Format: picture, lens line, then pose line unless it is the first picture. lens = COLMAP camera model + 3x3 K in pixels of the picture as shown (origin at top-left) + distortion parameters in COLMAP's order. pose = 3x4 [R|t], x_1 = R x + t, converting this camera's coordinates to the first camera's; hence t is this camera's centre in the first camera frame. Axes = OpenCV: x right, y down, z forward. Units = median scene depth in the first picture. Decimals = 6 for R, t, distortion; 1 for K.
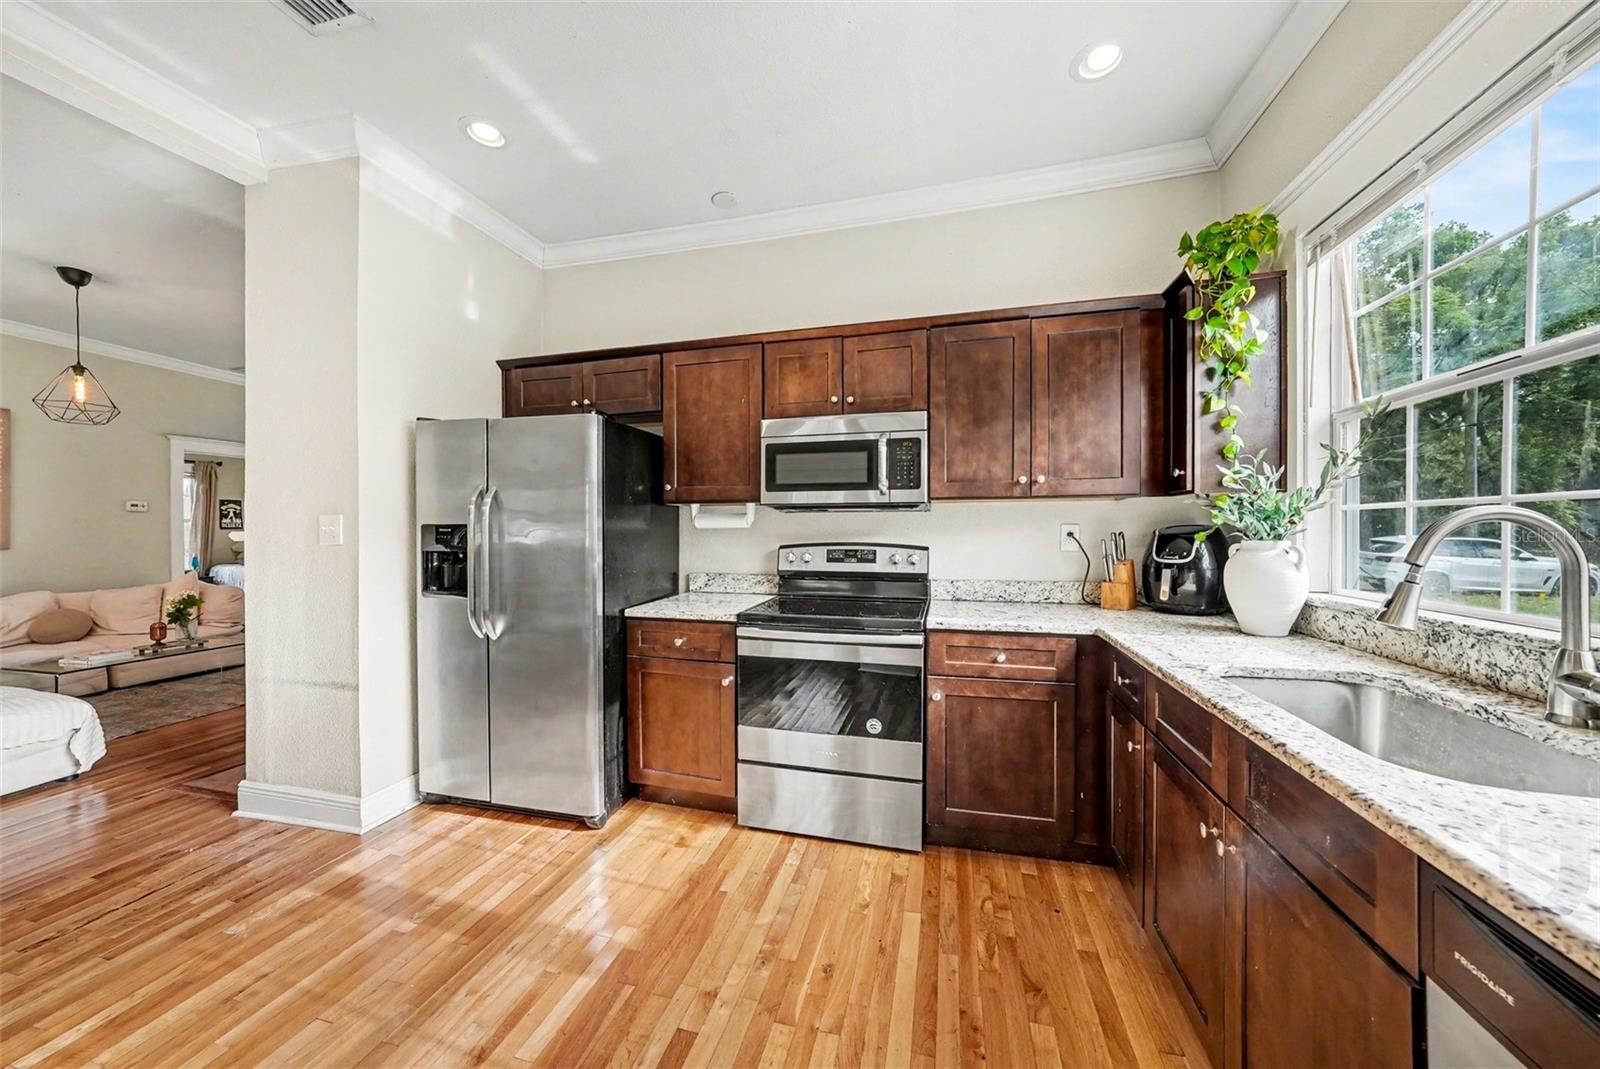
lens RADIAL K [[557.6, 0, 800.0], [0, 557.6, 534.5], [0, 0, 1]] dist [-0.000255, -0.000016]
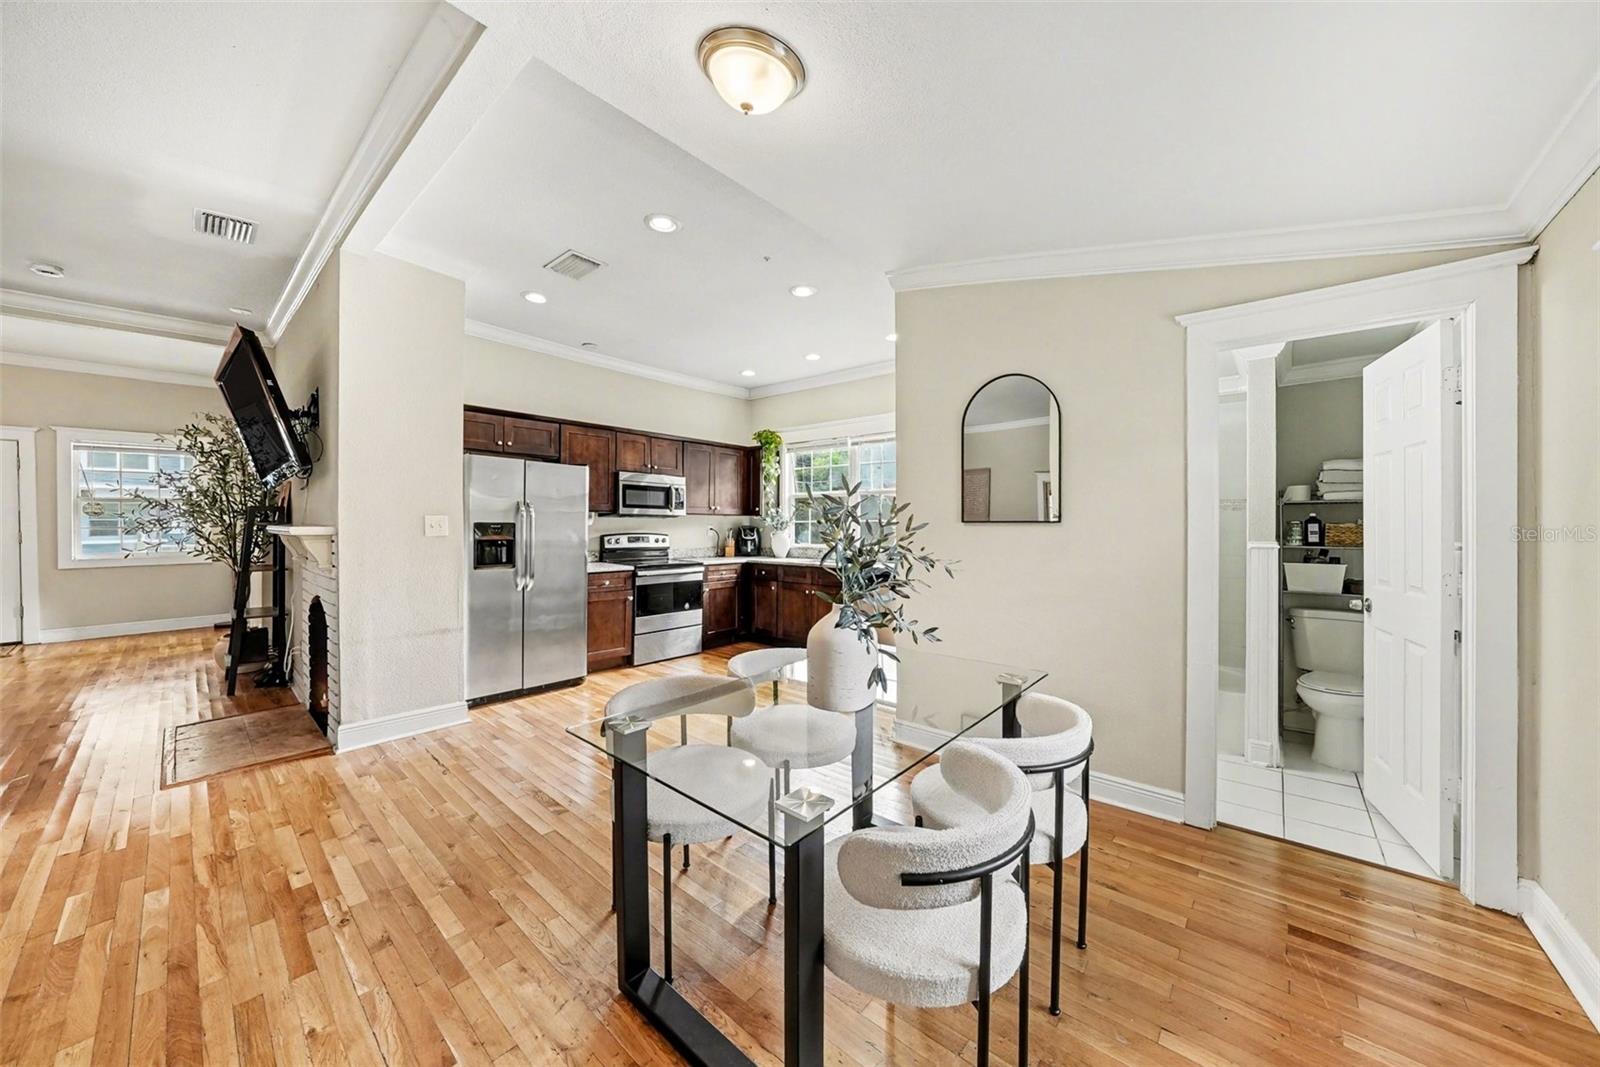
lens RADIAL K [[557.6, 0, 800.0], [0, 557.6, 533.5], [0, 0, 1]] dist [-0.000255, -0.000016]
pose [[0.435430, -0.007652, 0.900190, -1.780645], [0.001975, 0.999970, 0.007545, 0.002669], [-0.900220, -0.001507, 0.435432, -0.504860]]
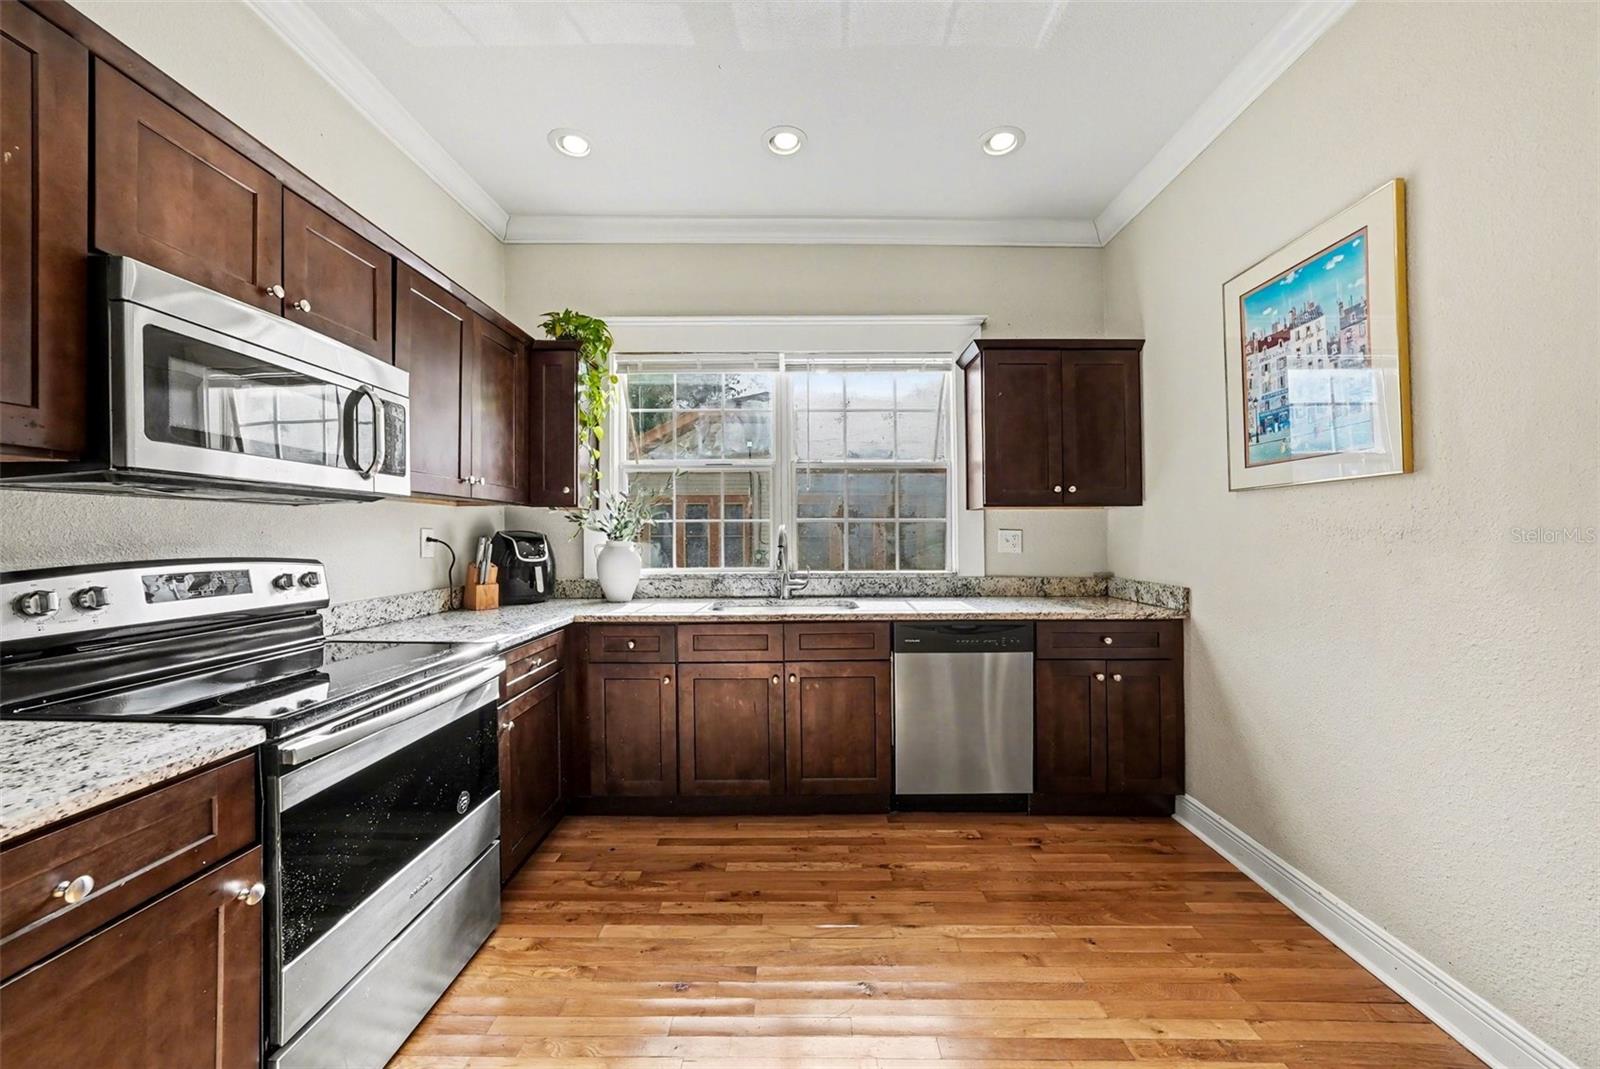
lens RADIAL K [[575.8, 0, 802.2], [0, 575.8, 542.5], [0, 0, 1]] dist [-0.000548, 0.000025]
pose [[-0.243866, -0.011053, 0.969746, -0.664285], [0.012240, 0.999820, 0.014474, -0.000968], [-0.969732, 0.015400, -0.243687, 0.709305]]
